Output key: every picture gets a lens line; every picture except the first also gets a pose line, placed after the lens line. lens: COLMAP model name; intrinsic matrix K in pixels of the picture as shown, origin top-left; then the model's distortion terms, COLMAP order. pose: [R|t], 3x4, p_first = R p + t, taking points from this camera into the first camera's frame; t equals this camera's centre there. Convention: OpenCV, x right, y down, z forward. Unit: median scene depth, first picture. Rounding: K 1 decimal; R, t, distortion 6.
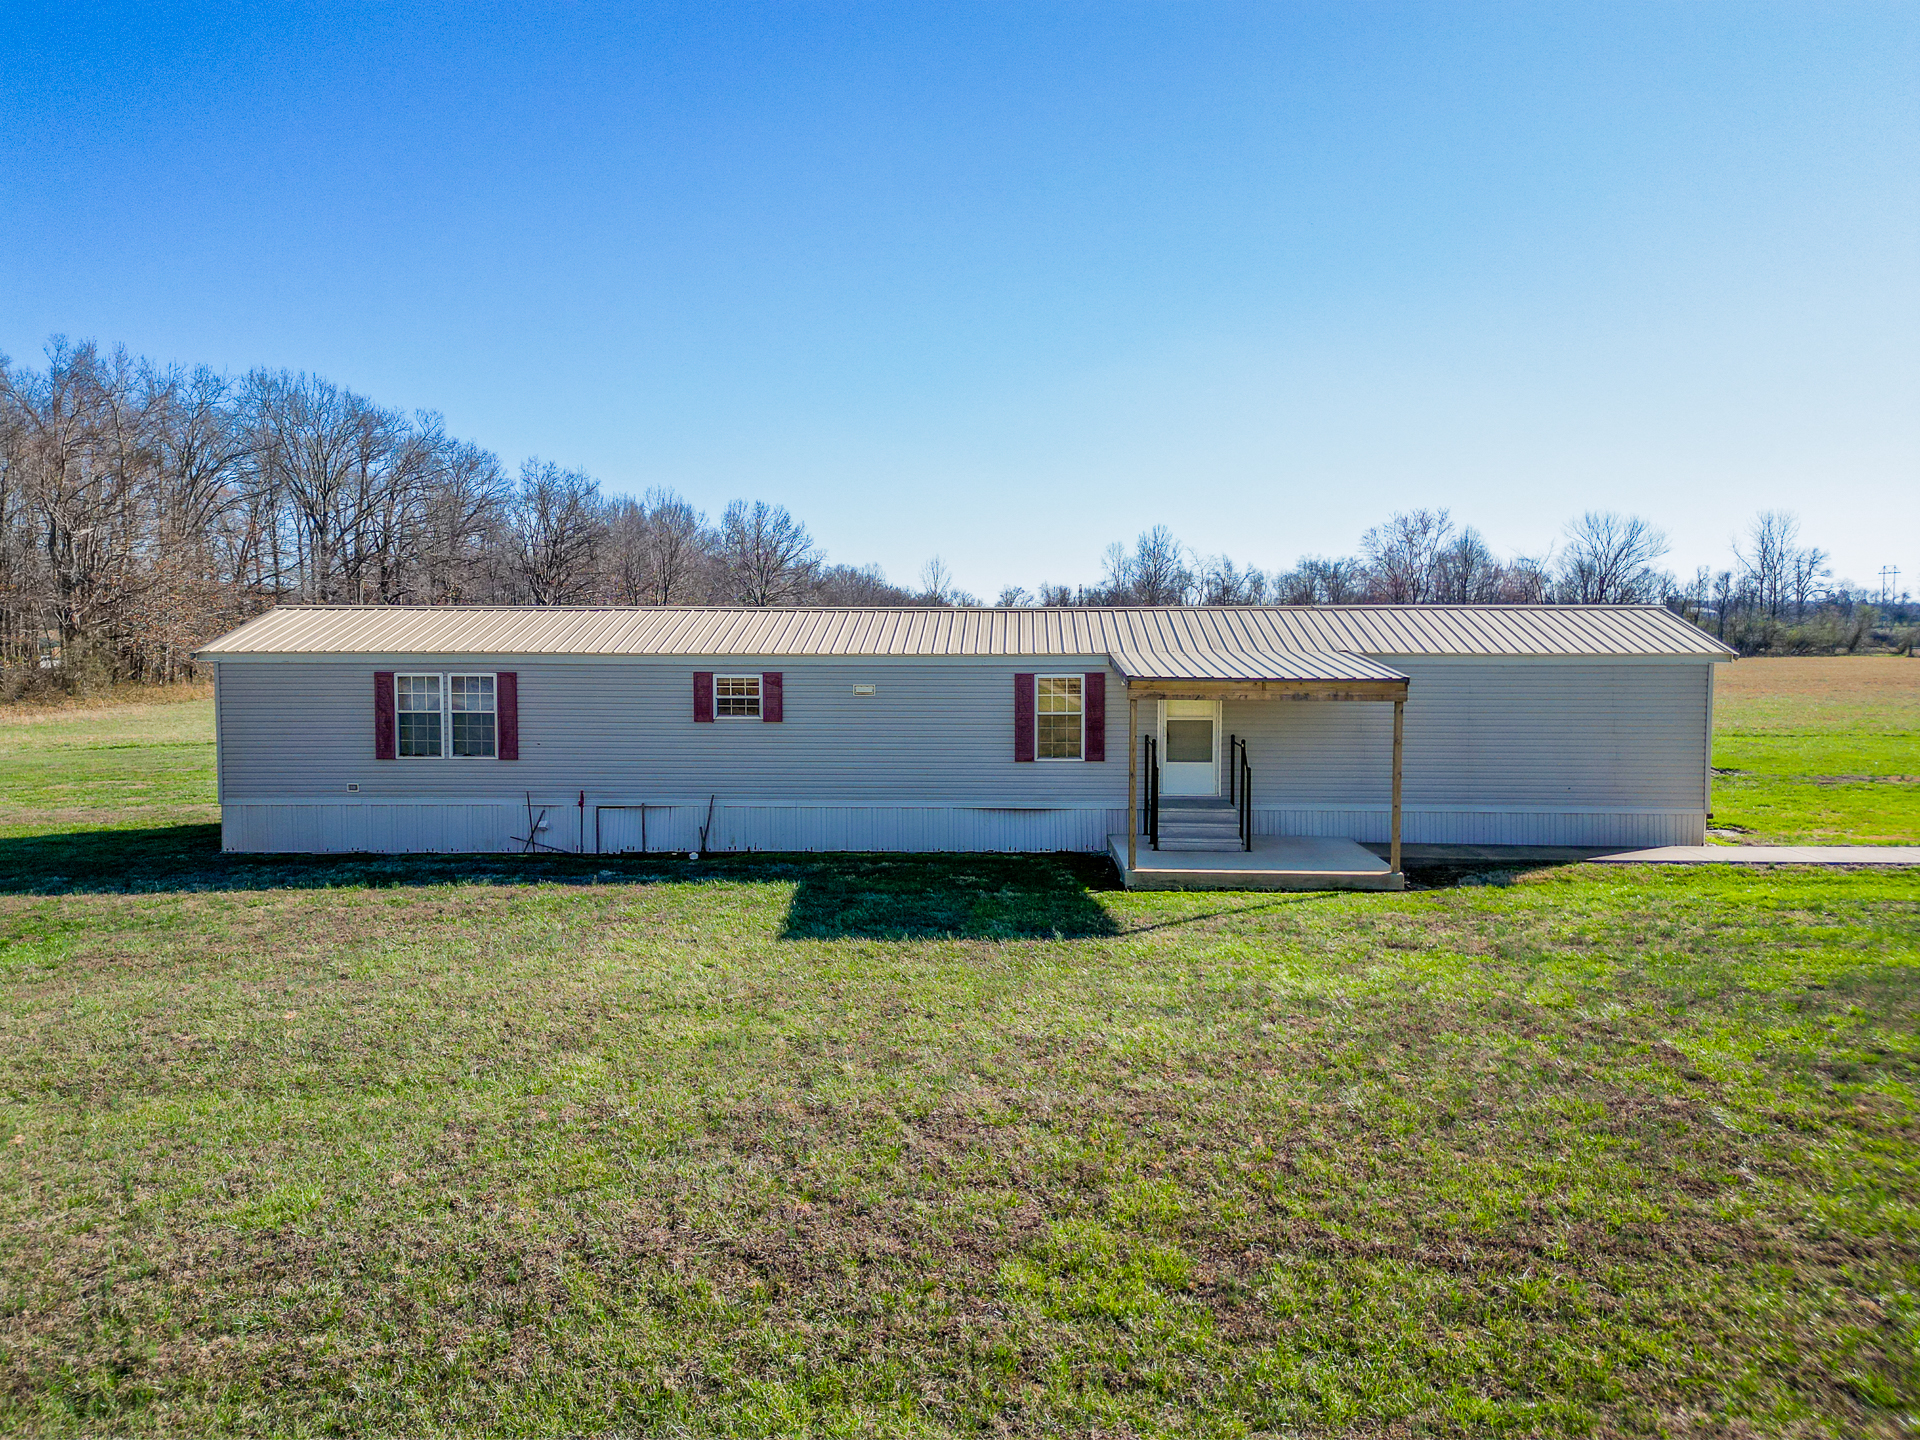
lens RADIAL K [[1340.9, 0, 960.0], [0, 1340.9, 720.0], [0, 0, 1]] dist [0.065352, -0.063281]
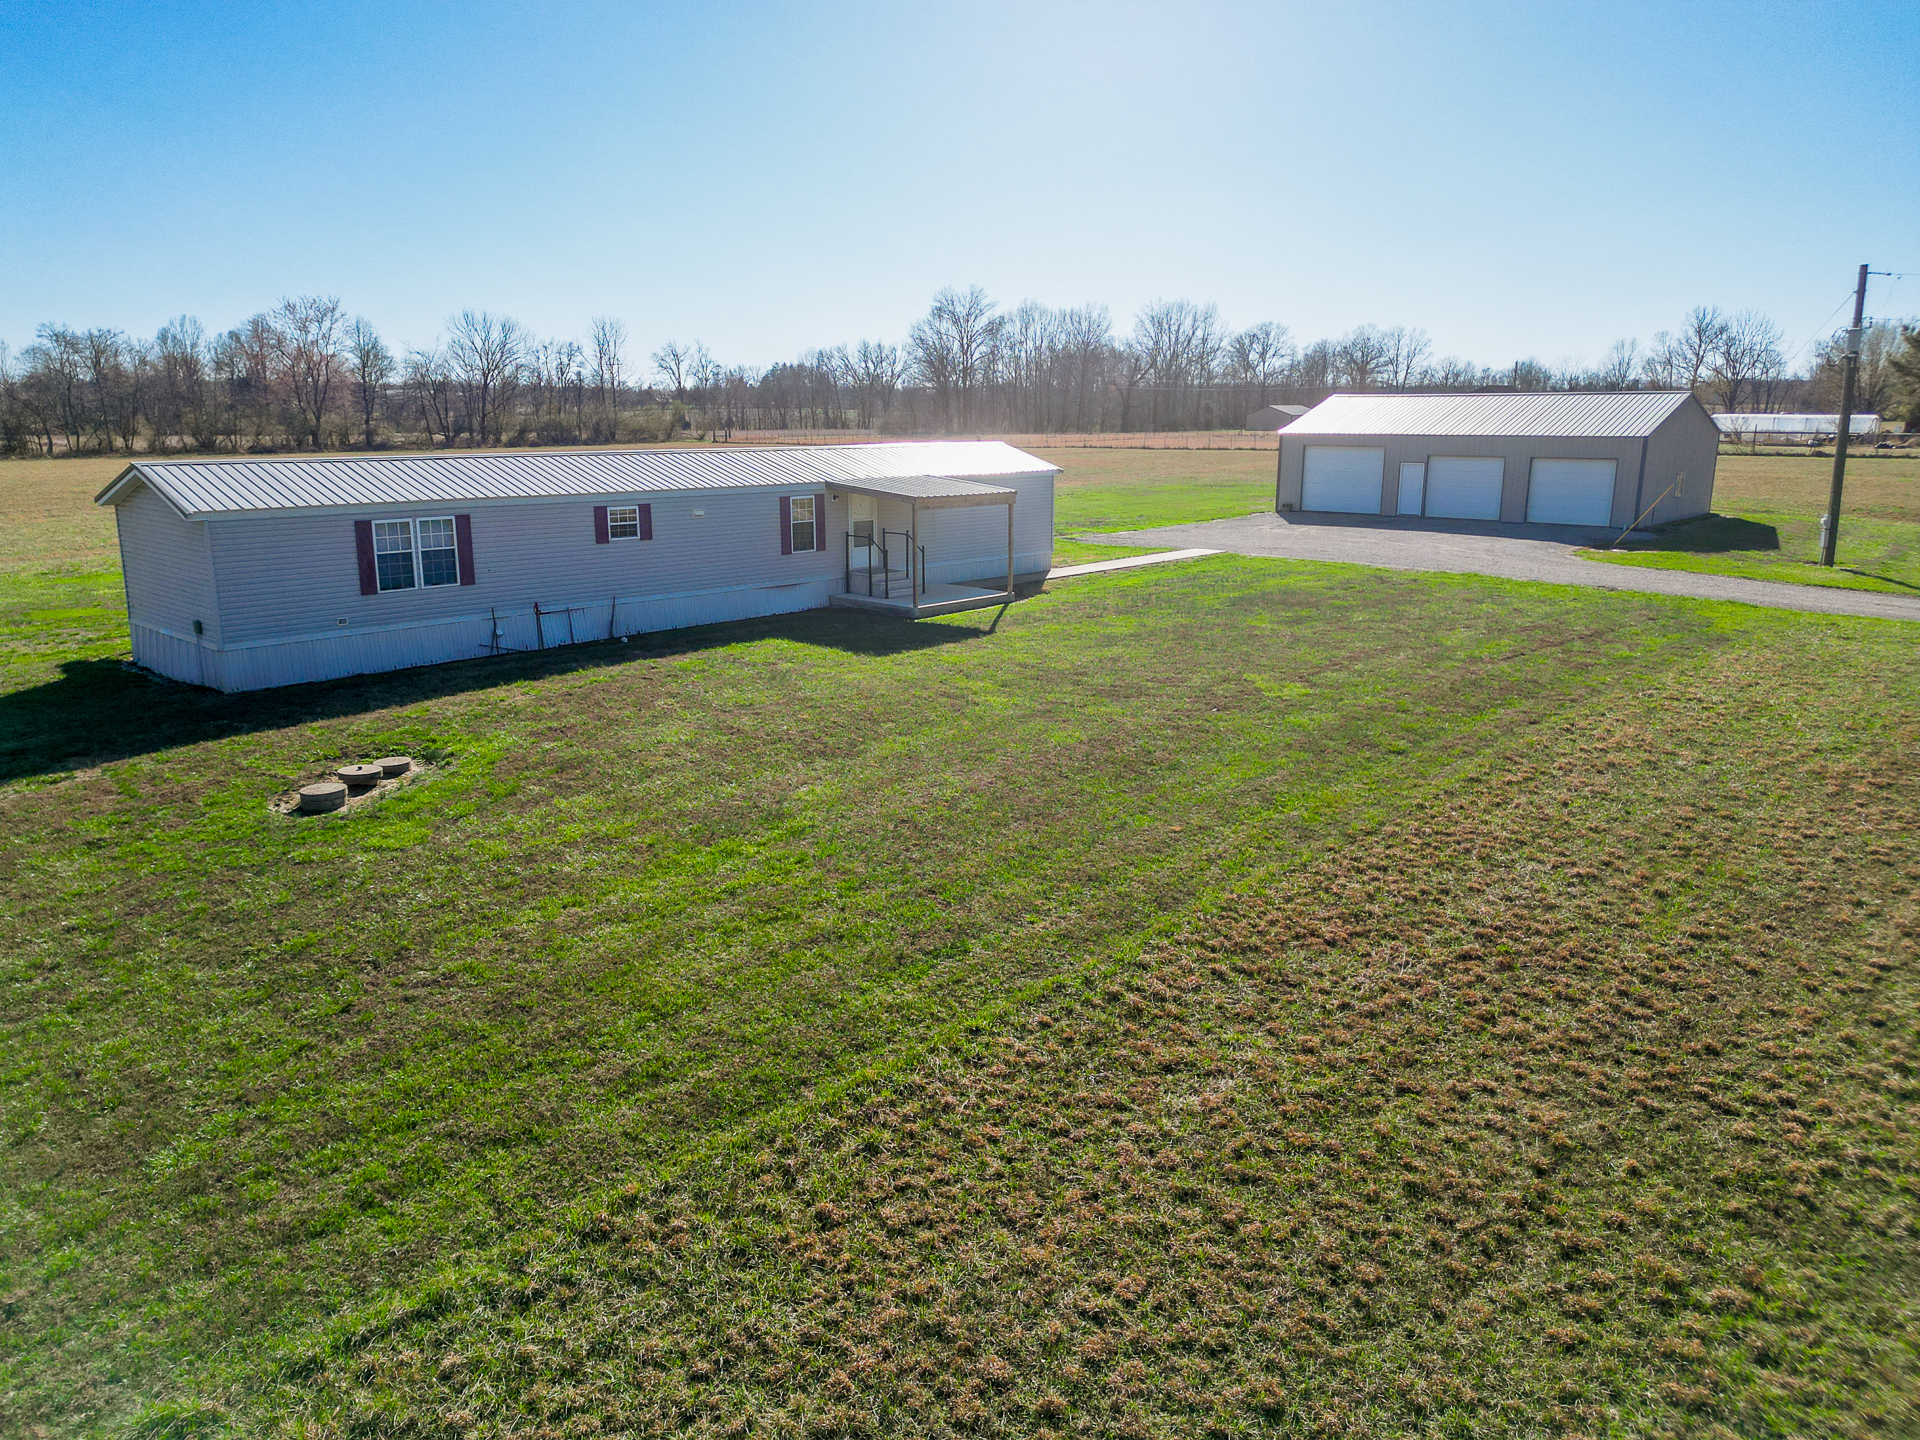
lens RADIAL K [[1340.9, 0, 960.0], [0, 1340.9, 720.0], [0, 0, 1]] dist [0.065352, -0.063281]
pose [[0.652792, -0.171418, 0.737888, -0.993600], [0.053468, 0.982058, 0.180839, -0.050915], [-0.755648, -0.078597, 0.650245, -0.183125]]
